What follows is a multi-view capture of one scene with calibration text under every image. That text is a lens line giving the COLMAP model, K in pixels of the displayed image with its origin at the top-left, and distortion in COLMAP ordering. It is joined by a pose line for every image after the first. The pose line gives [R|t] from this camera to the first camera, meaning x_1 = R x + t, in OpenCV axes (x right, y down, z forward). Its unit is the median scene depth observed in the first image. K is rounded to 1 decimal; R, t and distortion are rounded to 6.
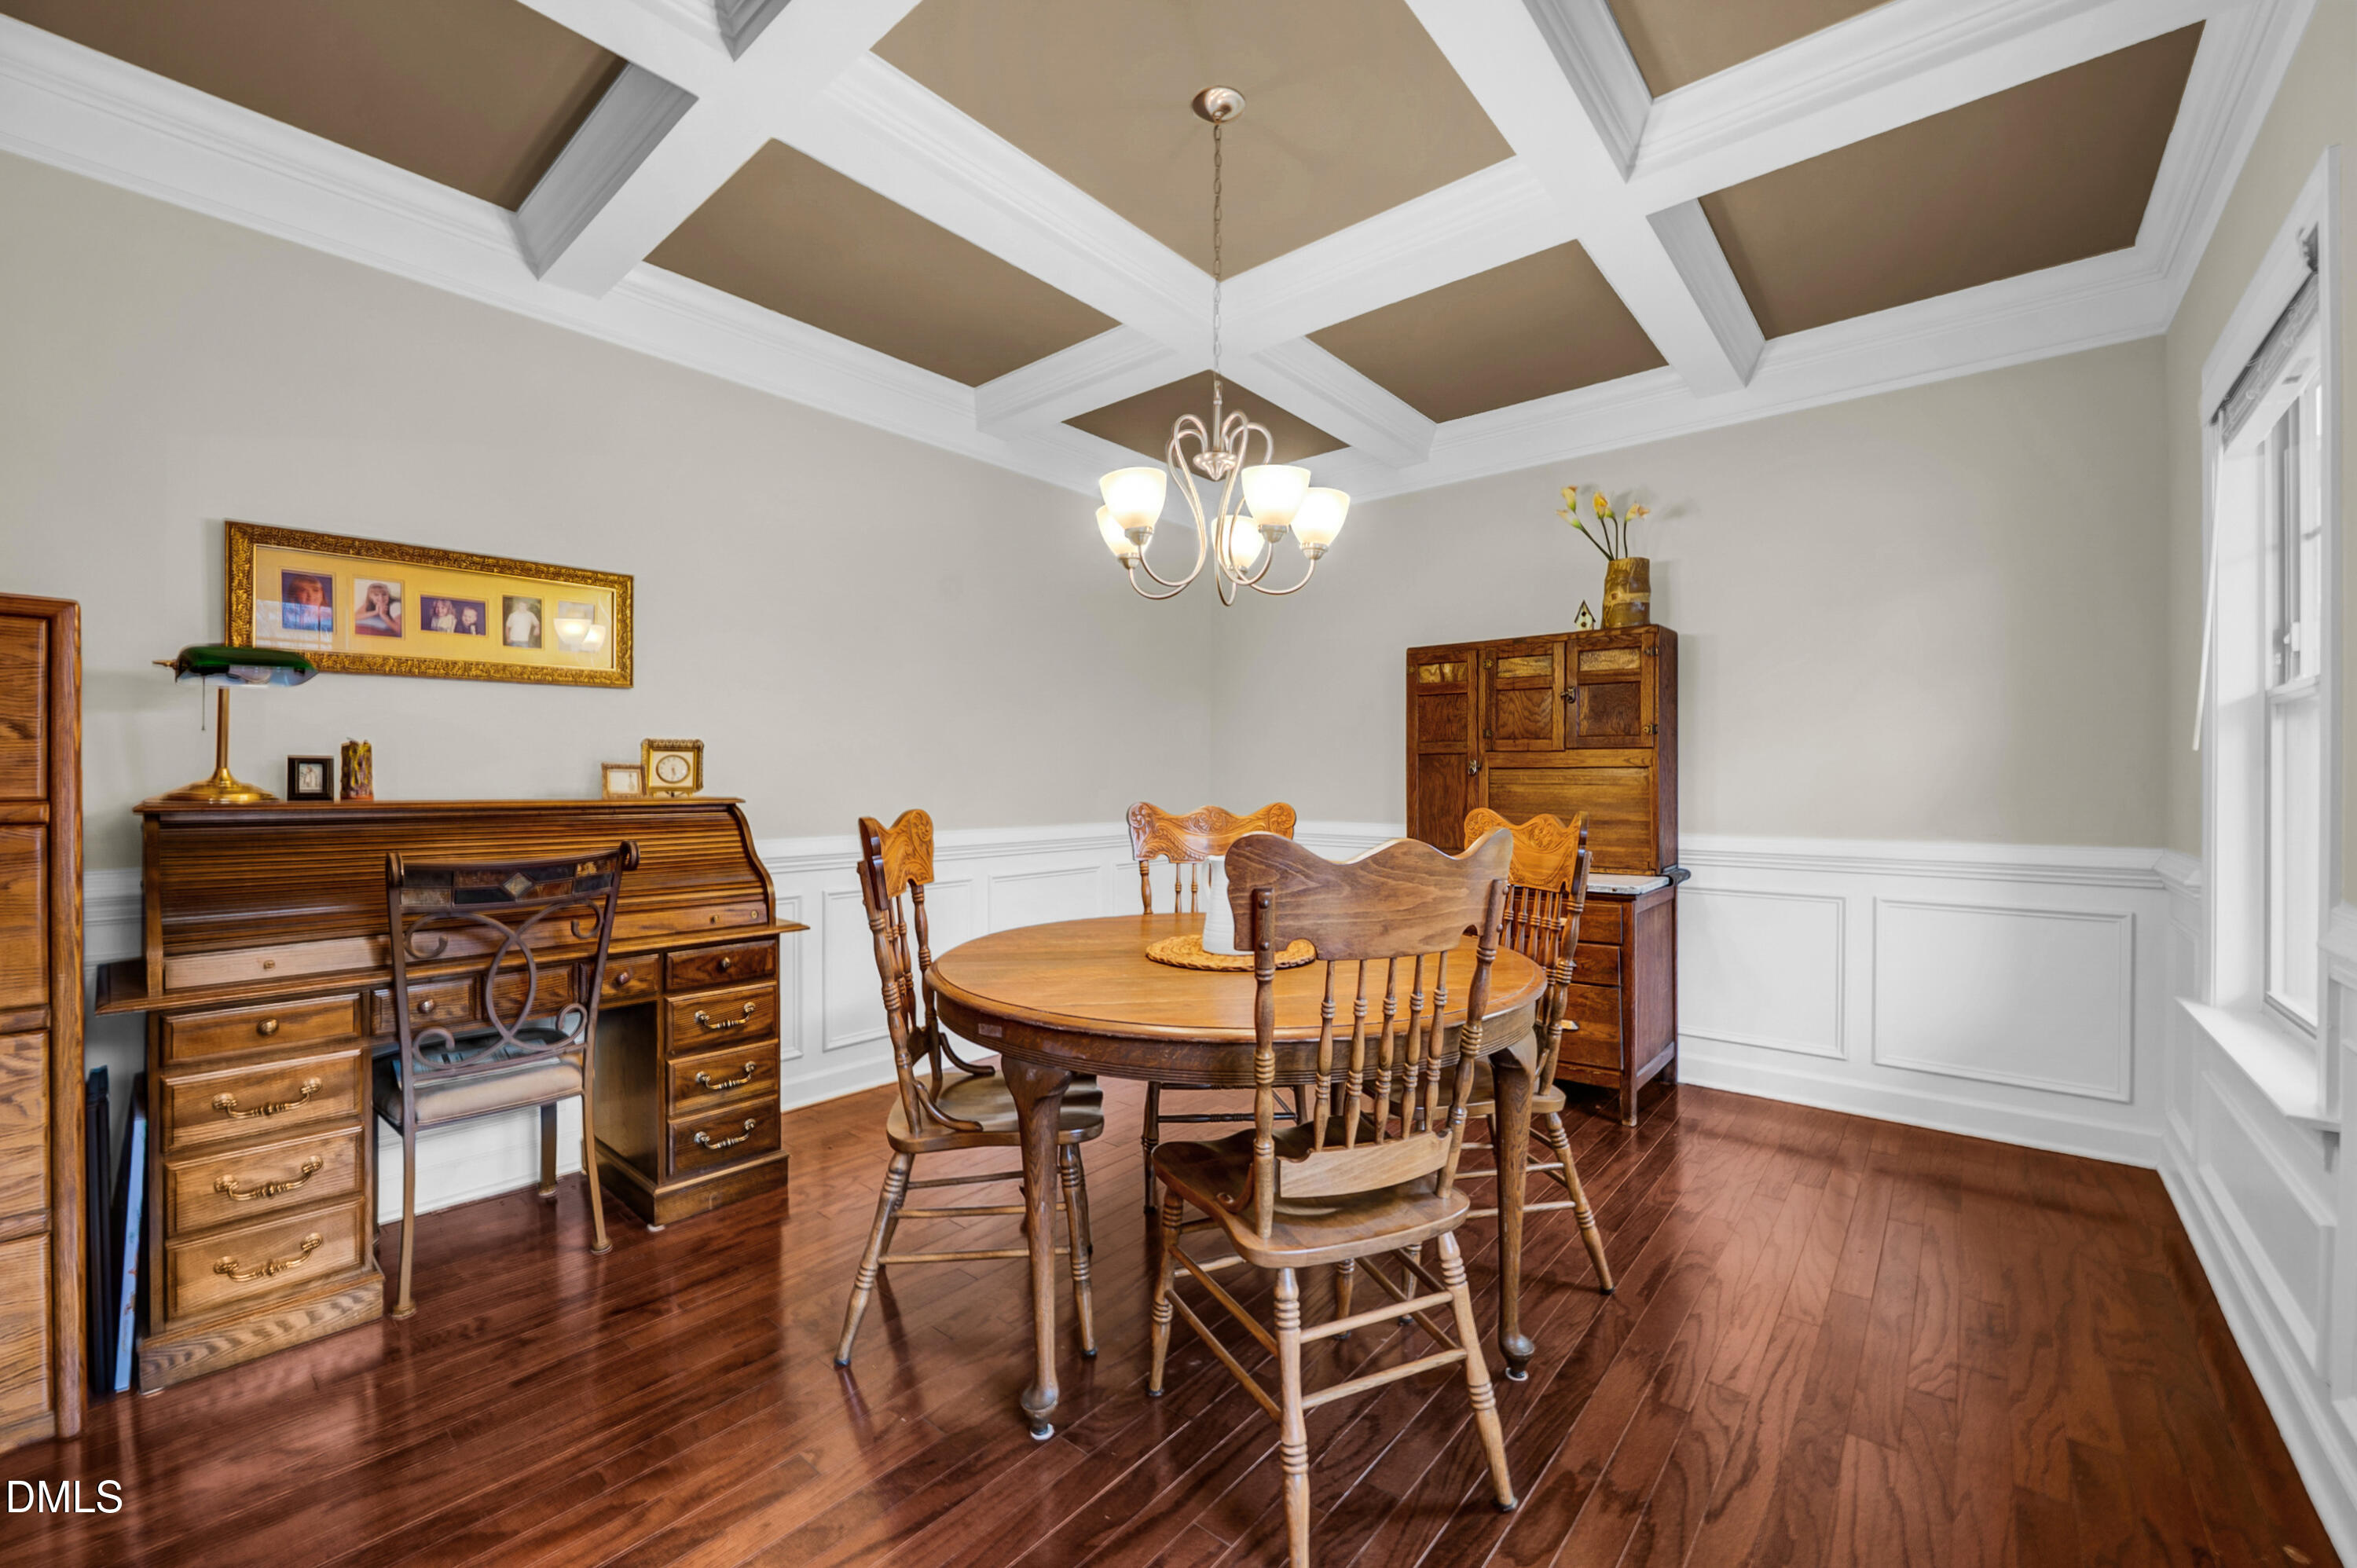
lens RADIAL K [[939.7, 0, 1187.5], [0, 939.7, 781.6], [0, 0, 1]] dist [-0.001278, -0.000045]
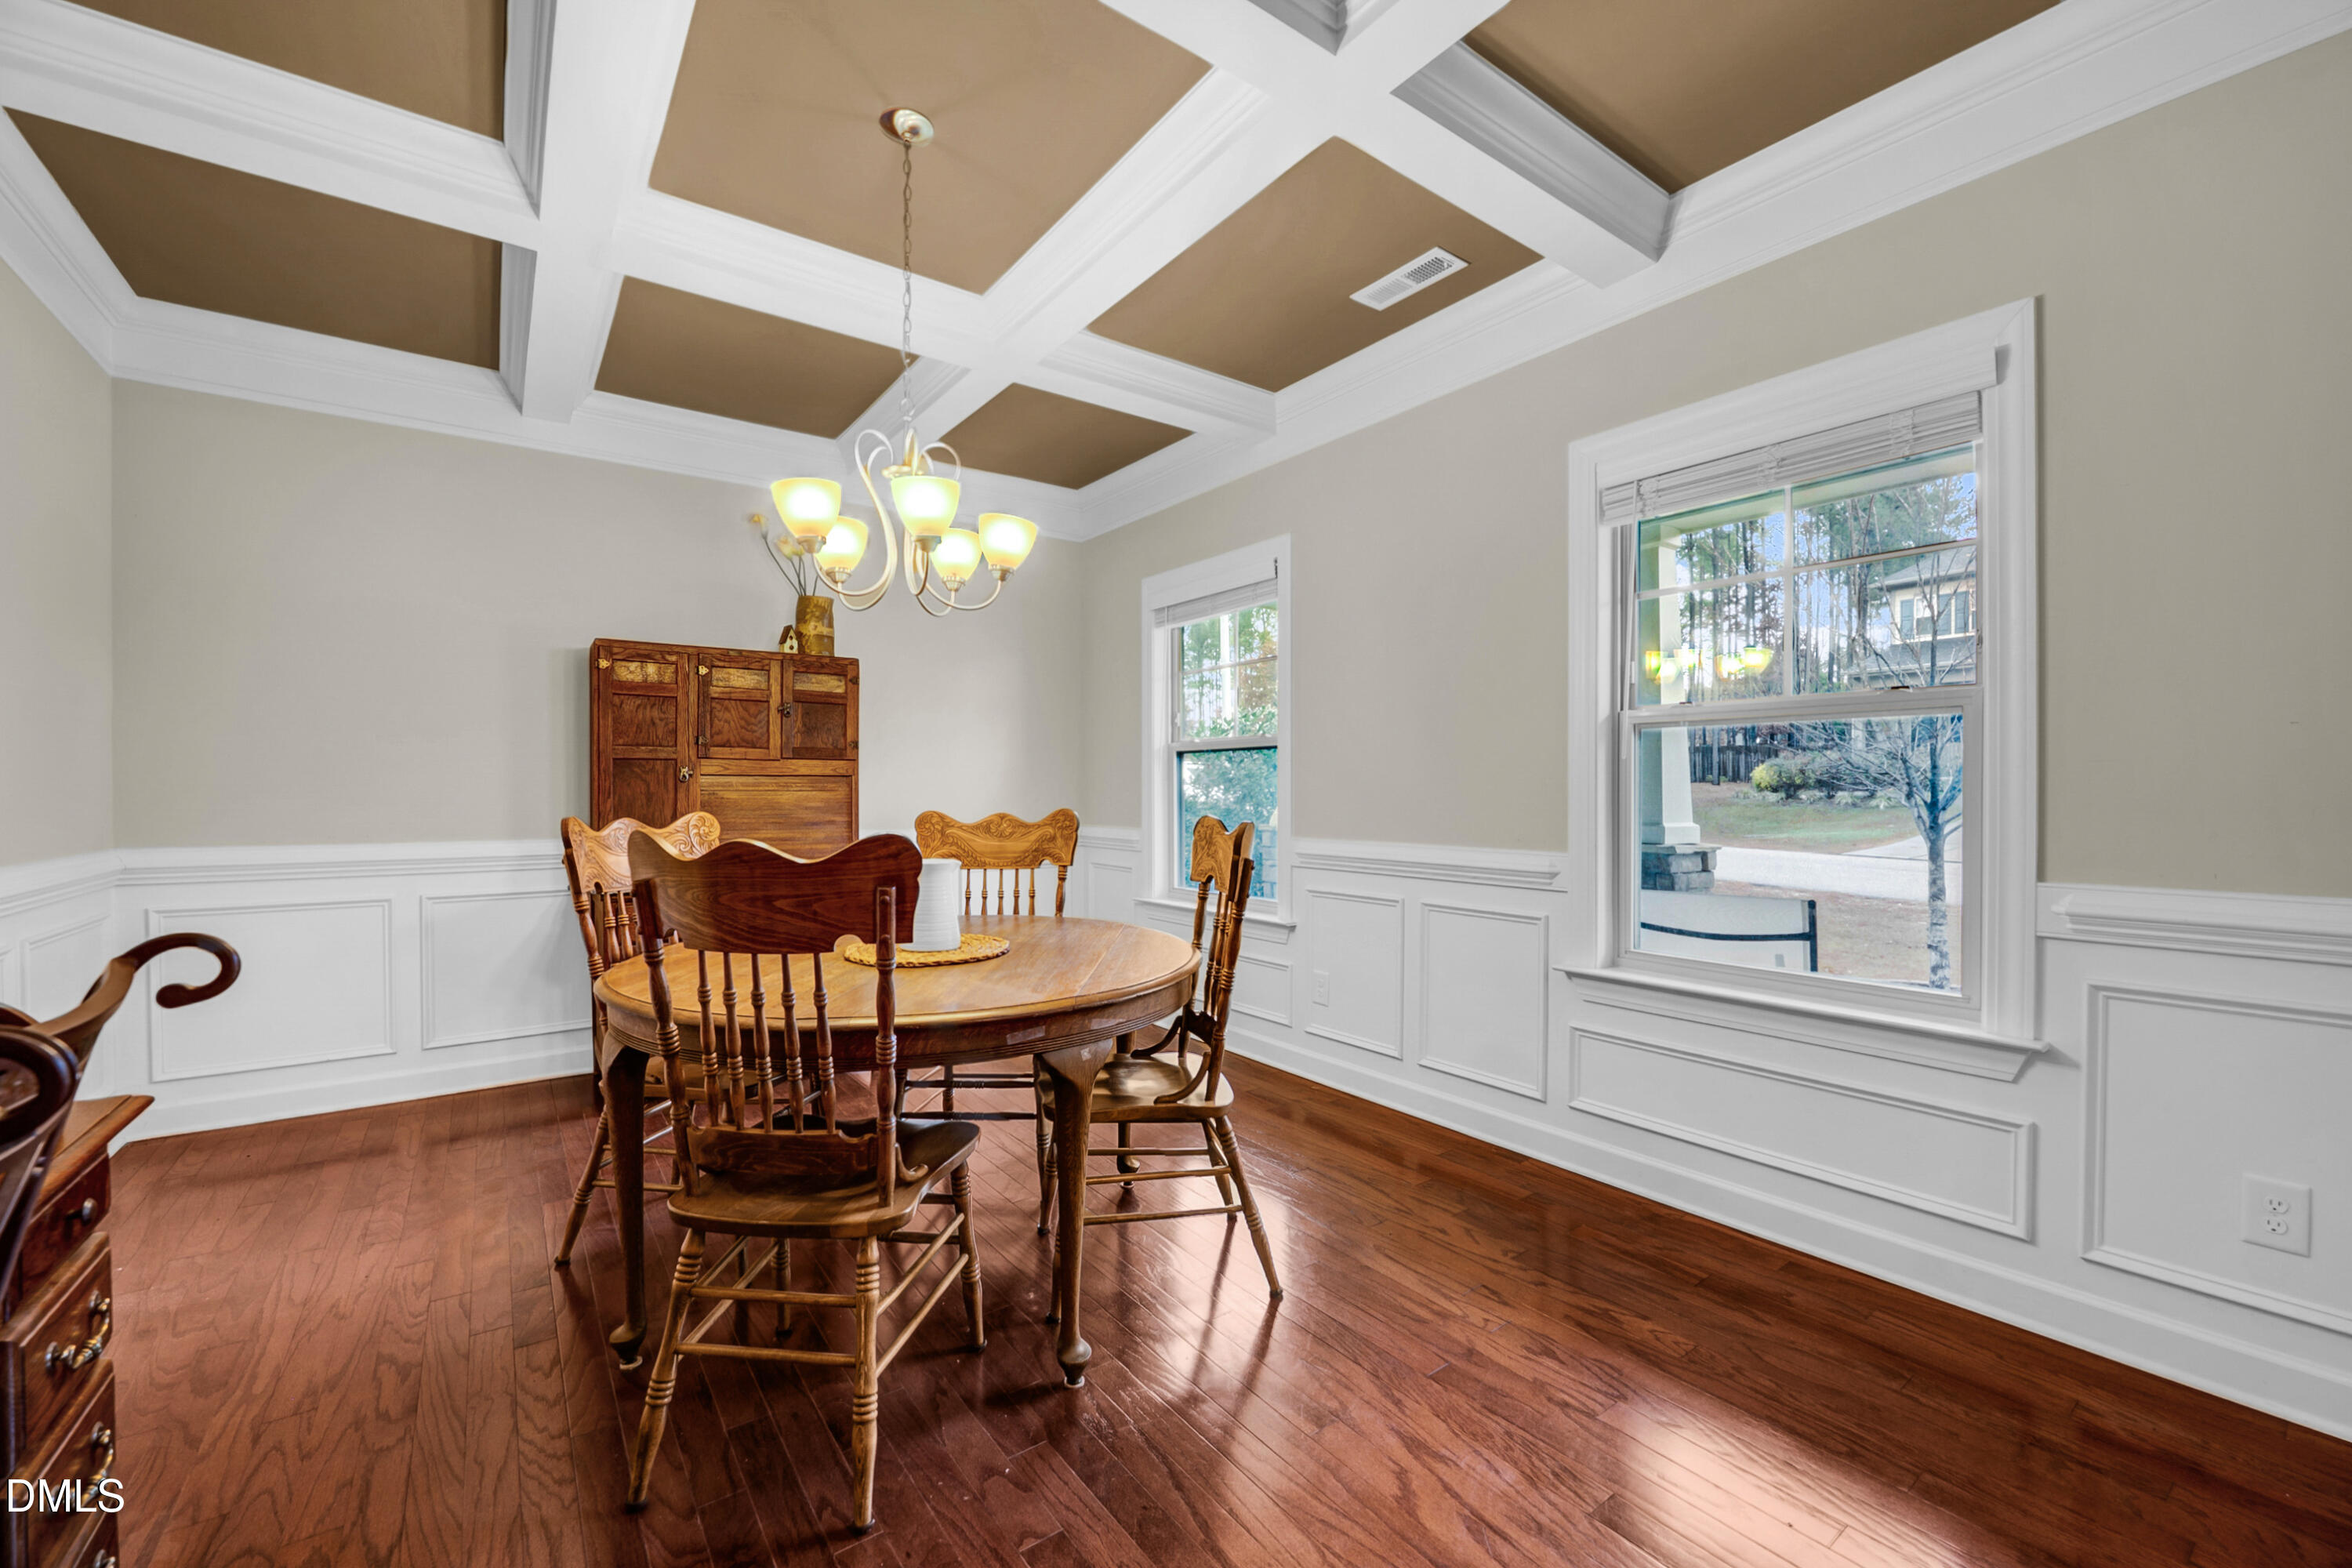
lens RADIAL K [[937.8, 0, 1184.1], [0, 937.8, 791.4], [0, 0, 1]] dist [-0.001278, -0.000045]
pose [[0.239922, -0.010266, 0.970738, -0.550958], [0.000933, 0.999946, 0.010344, -0.006924], [-0.970792, -0.001577, 0.239919, 0.275972]]
